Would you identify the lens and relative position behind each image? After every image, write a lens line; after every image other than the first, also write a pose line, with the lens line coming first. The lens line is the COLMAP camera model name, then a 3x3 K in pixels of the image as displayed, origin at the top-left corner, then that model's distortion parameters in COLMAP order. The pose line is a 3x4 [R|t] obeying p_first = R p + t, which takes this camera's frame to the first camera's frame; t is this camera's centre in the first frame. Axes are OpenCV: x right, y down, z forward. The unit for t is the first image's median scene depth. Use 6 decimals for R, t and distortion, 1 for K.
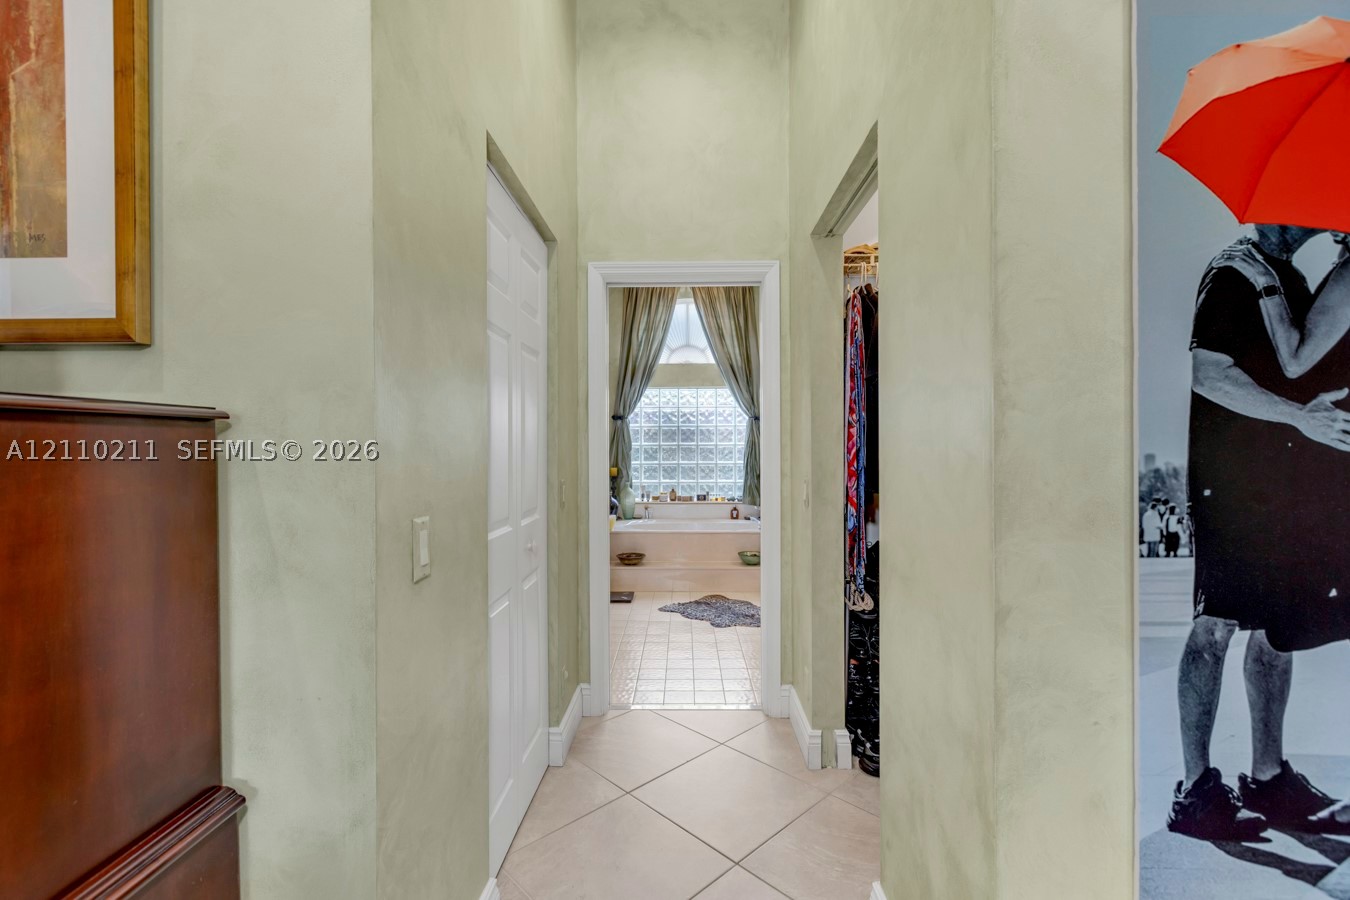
lens RADIAL K [[601.0, 0, 667.8], [0, 601.0, 445.2], [0, 0, 1]] dist [-0.000044, -0.000046]
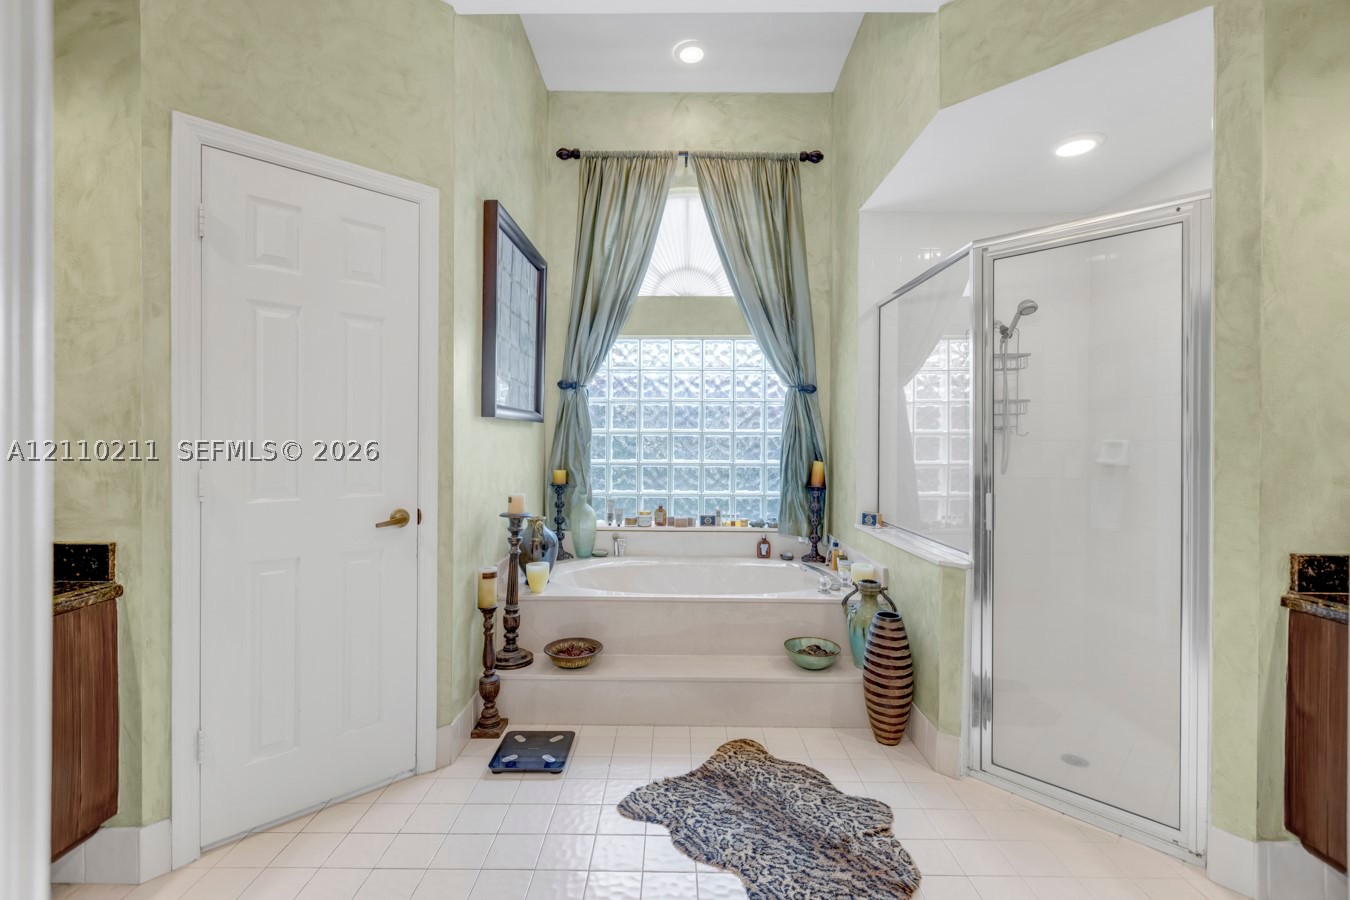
lens RADIAL K [[598.0, 0, 673.7], [0, 598.0, 444.0], [0, 0, 1]] dist [-0.000044, -0.000592]
pose [[0.999812, 0.008863, 0.017267, 0.010935], [-0.009016, 0.999921, 0.008798, 0.005711], [-0.017187, -0.008952, 0.999812, 0.405487]]
